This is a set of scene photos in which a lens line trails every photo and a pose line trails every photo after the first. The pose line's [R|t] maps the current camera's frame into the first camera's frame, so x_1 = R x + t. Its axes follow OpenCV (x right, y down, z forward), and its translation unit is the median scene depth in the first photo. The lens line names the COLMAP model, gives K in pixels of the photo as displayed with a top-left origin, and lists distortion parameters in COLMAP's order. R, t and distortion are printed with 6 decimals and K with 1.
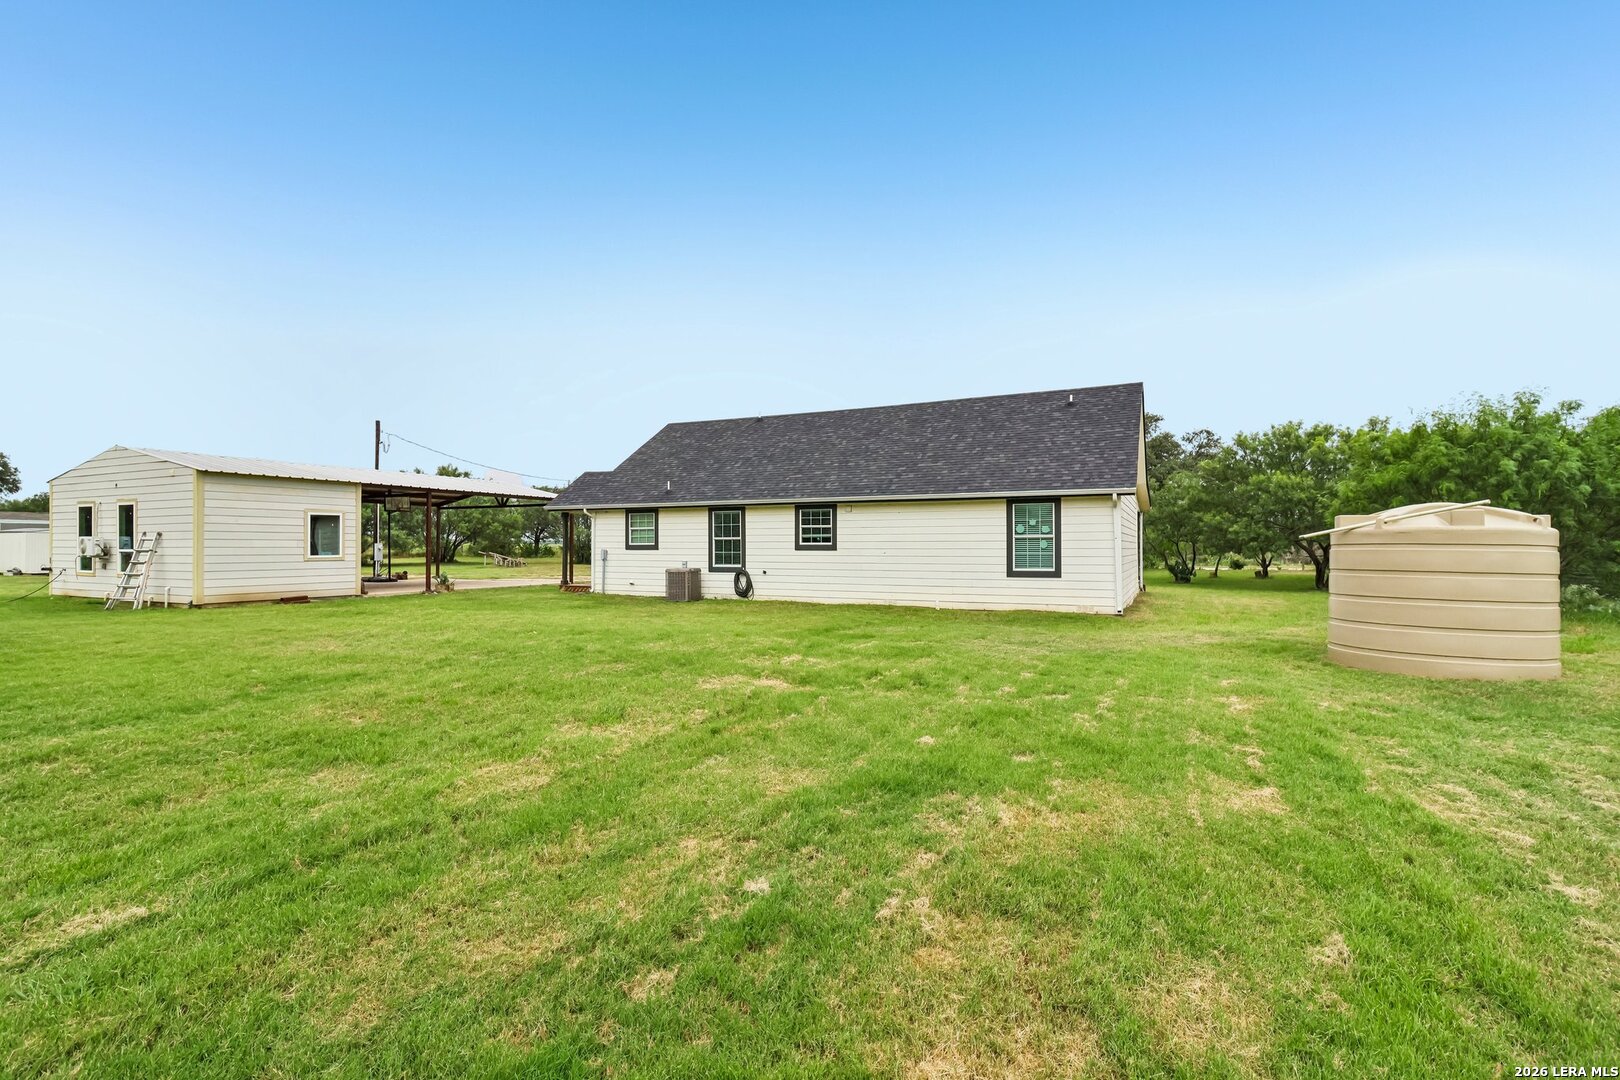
lens RADIAL K [[767.6, 0, 801.3], [0, 767.6, 519.9], [0, 0, 1]] dist [0.002959, -0.000736]
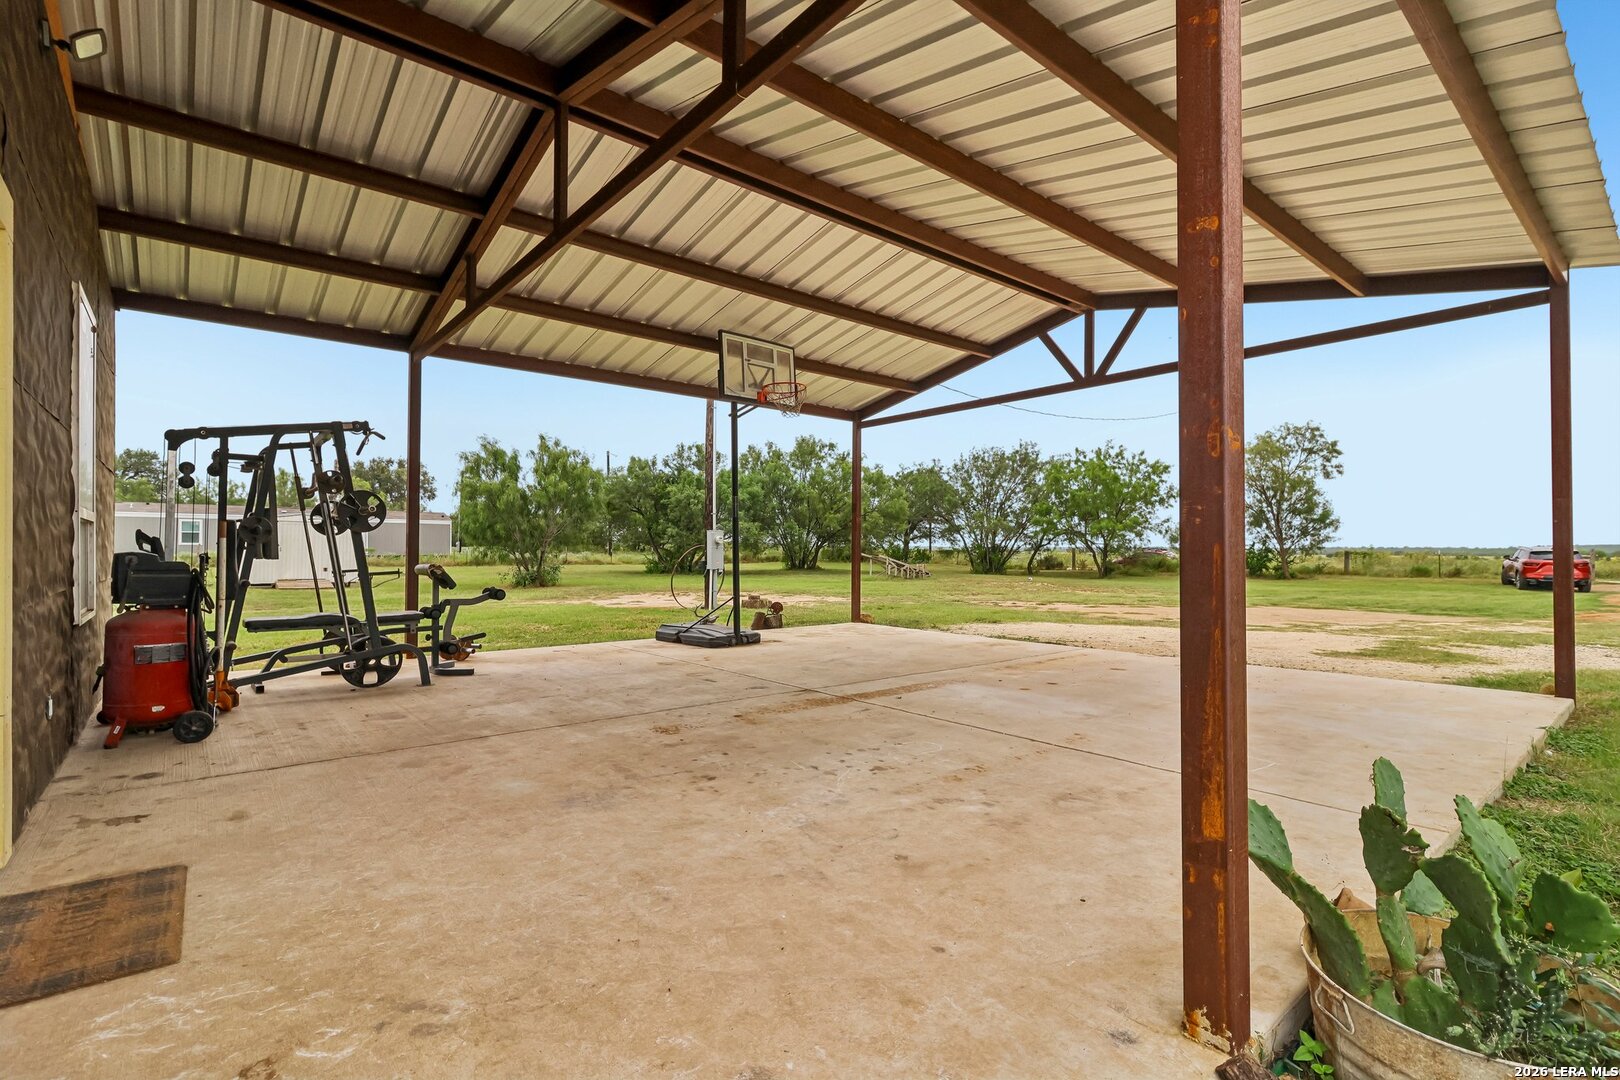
lens RADIAL K [[767.6, 0, 811.9], [0, 767.6, 546.3], [0, 0, 1]] dist [0.002959, -0.000736]
pose [[0.922935, -0.003315, -0.384940, -0.213262], [0.013574, 0.999621, 0.023936, 0.019038], [0.384715, -0.027317, 0.922631, 0.397776]]
